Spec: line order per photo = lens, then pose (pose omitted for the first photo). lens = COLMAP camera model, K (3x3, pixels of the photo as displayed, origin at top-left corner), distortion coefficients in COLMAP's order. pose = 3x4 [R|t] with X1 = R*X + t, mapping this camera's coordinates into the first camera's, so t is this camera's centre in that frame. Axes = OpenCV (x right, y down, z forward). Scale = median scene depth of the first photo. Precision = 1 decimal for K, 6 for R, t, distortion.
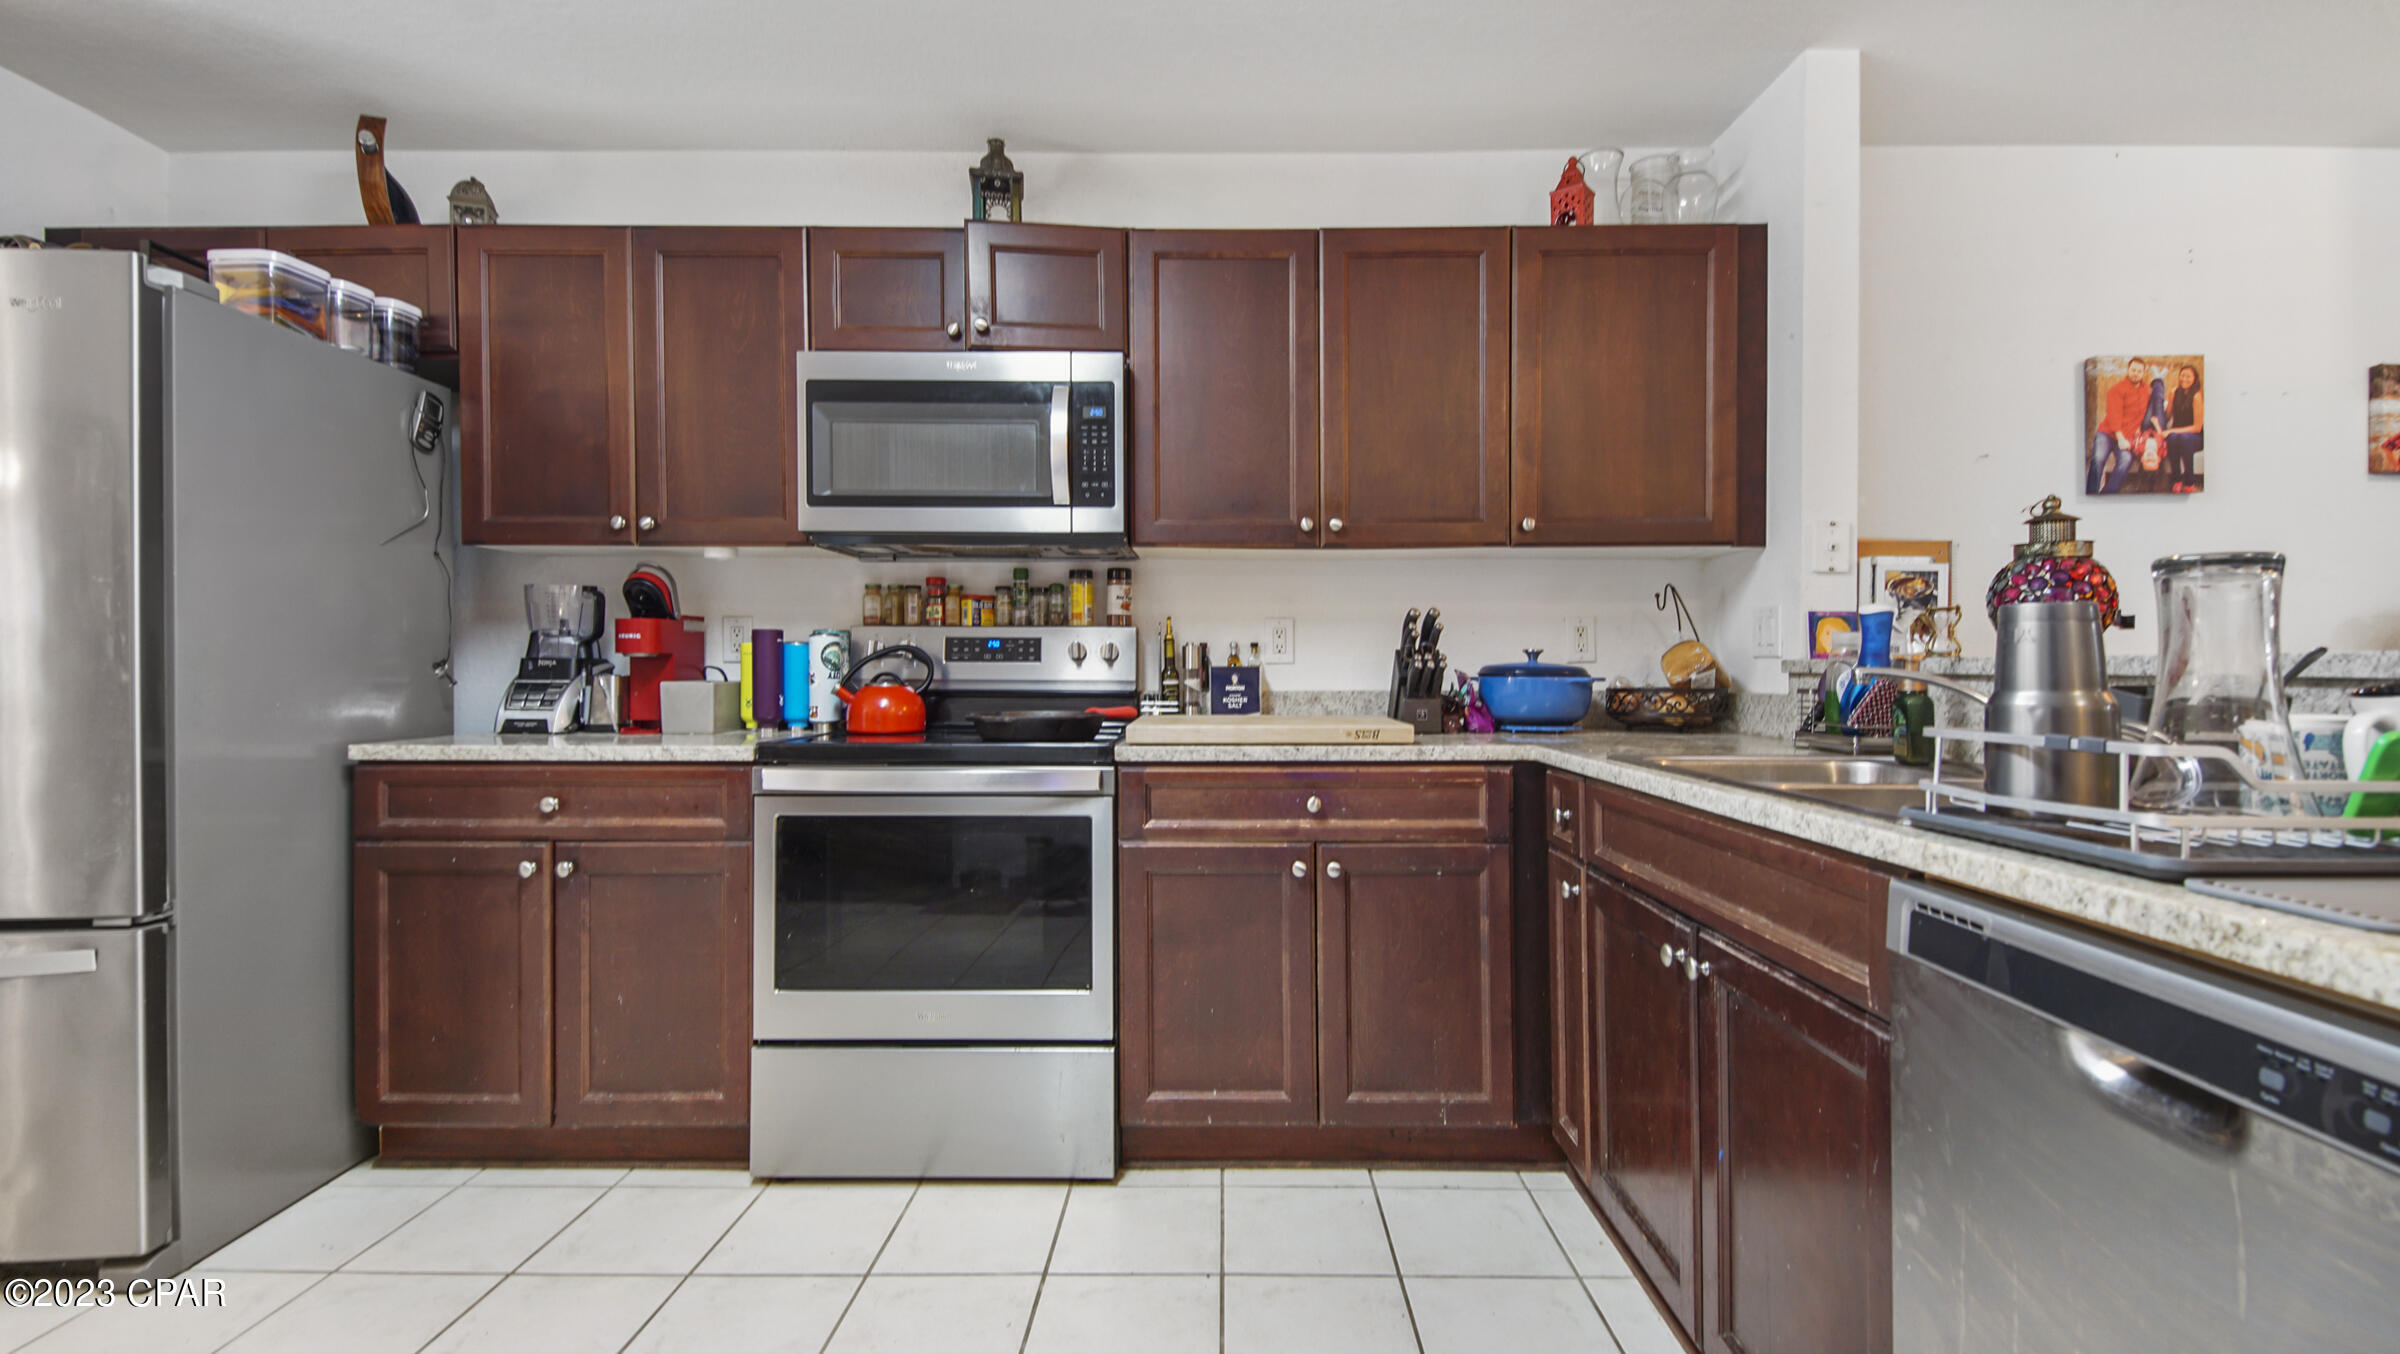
lens RADIAL K [[1059.6, 0, 1208.0], [0, 1059.6, 674.3], [0, 0, 1]] dist [0.007613, -0.005923]
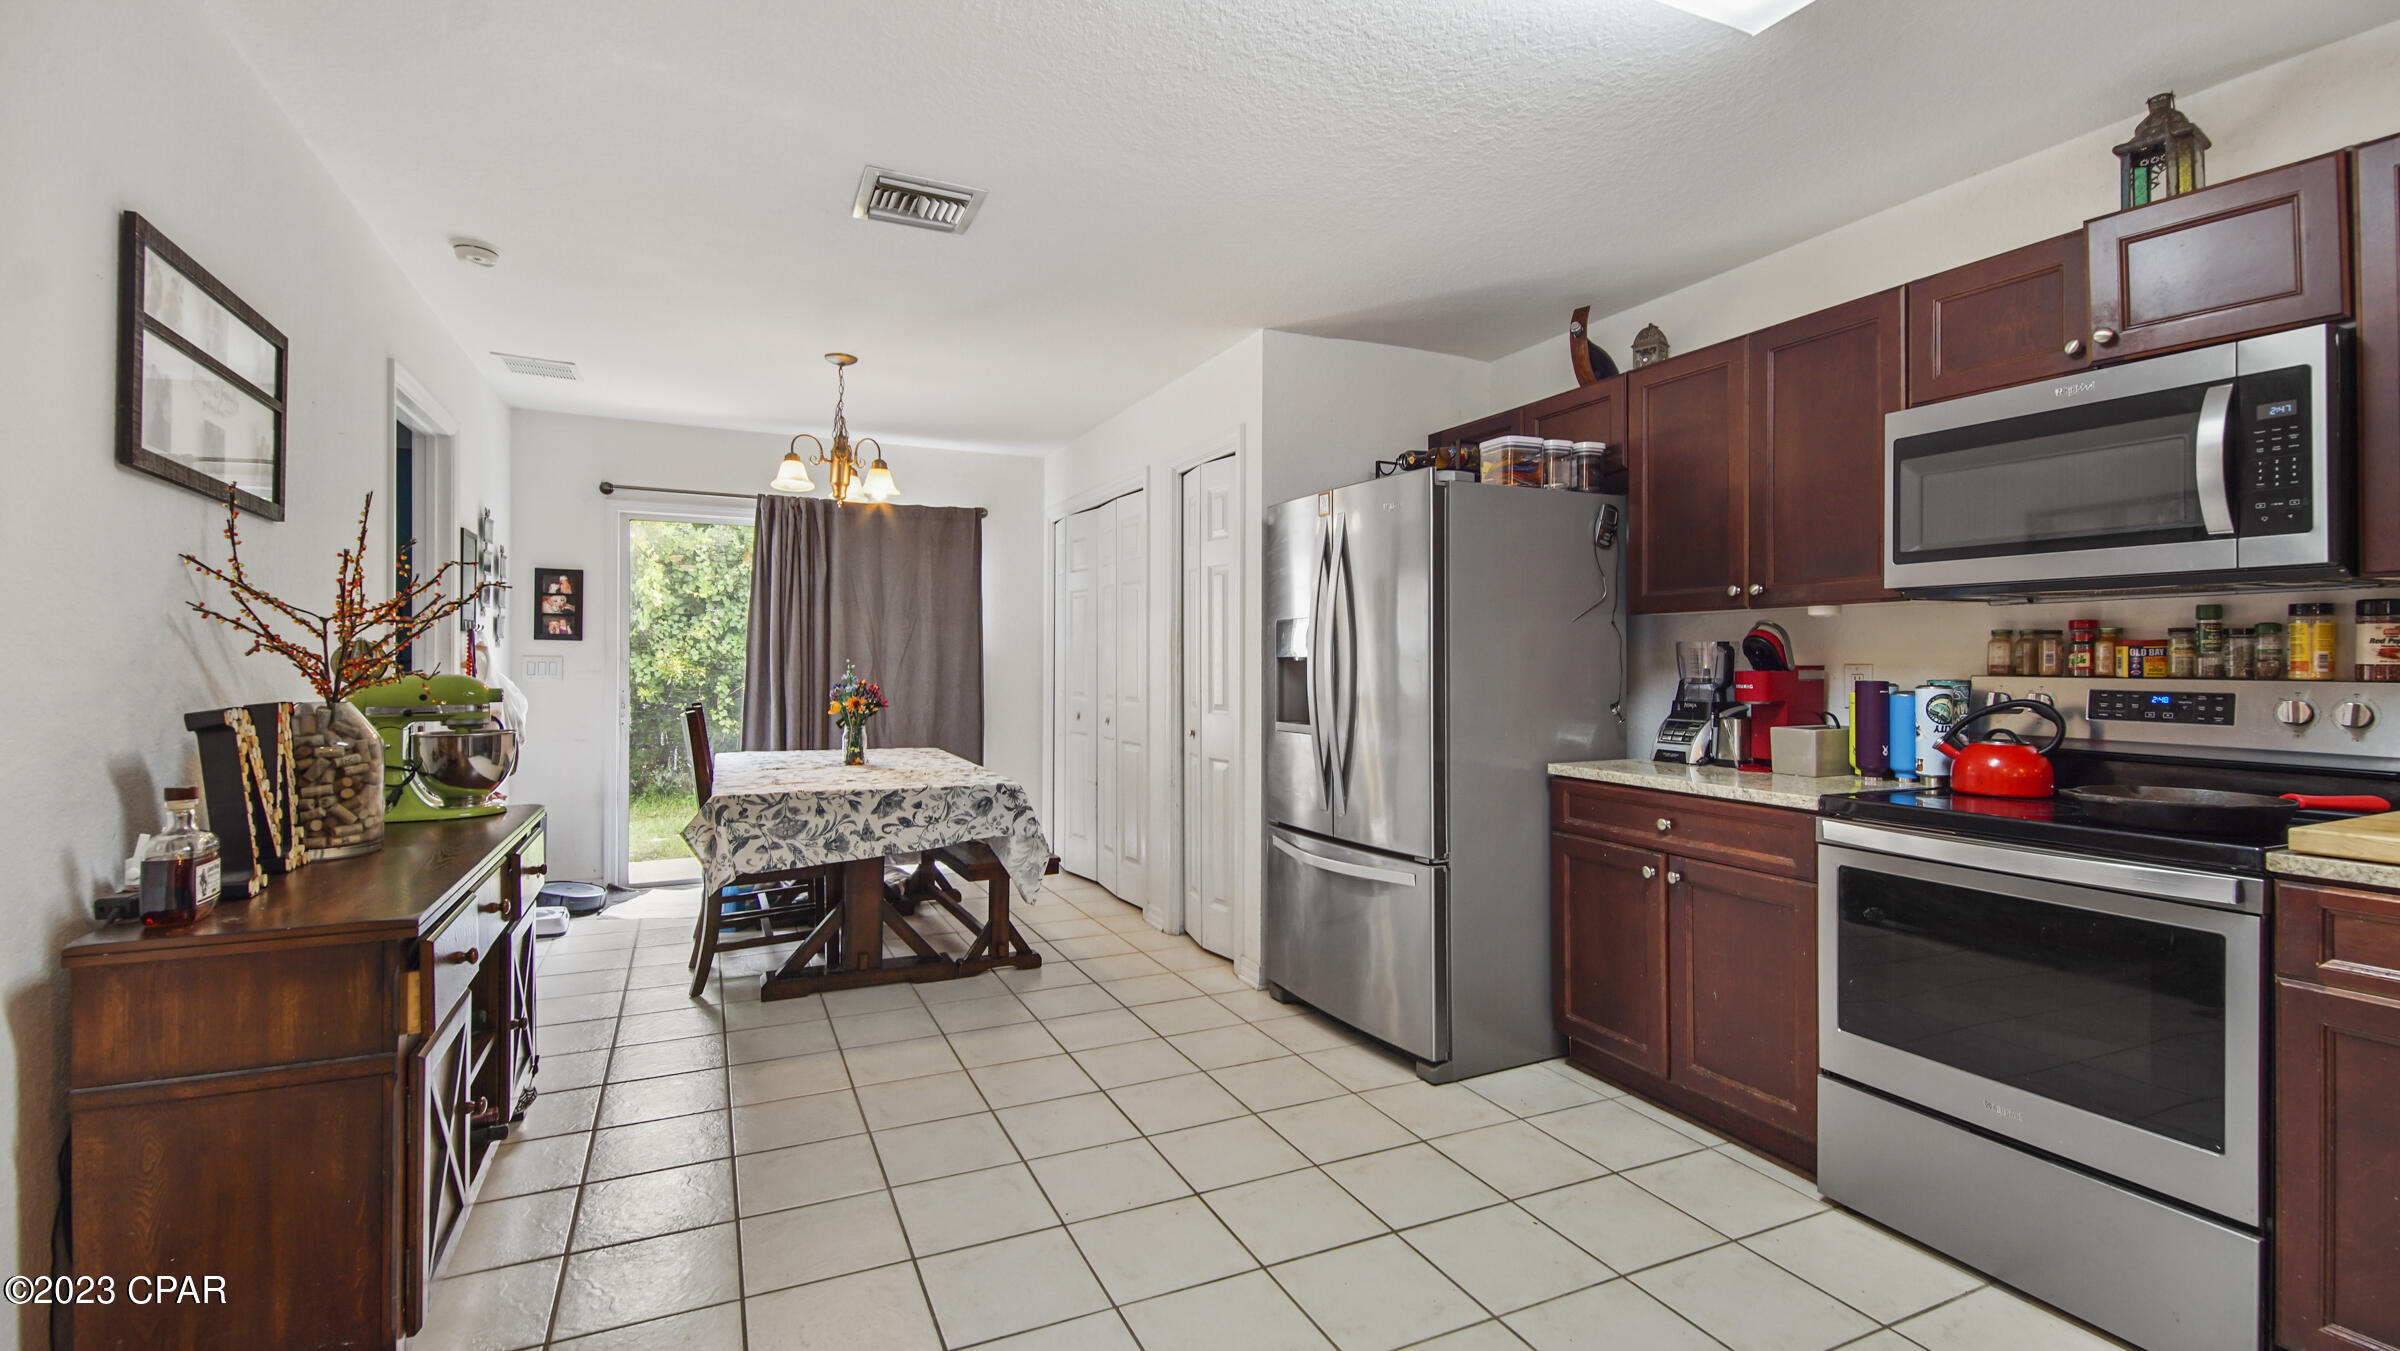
lens RADIAL K [[1059.6, 0, 1192.9], [0, 1059.6, 658.0], [0, 0, 1]] dist [0.007613, -0.005923]
pose [[0.413365, -0.000909, -0.910565, 0.268956], [-0.004486, 0.999985, -0.003034, -0.062053], [0.910554, 0.005339, 0.413355, -0.032977]]
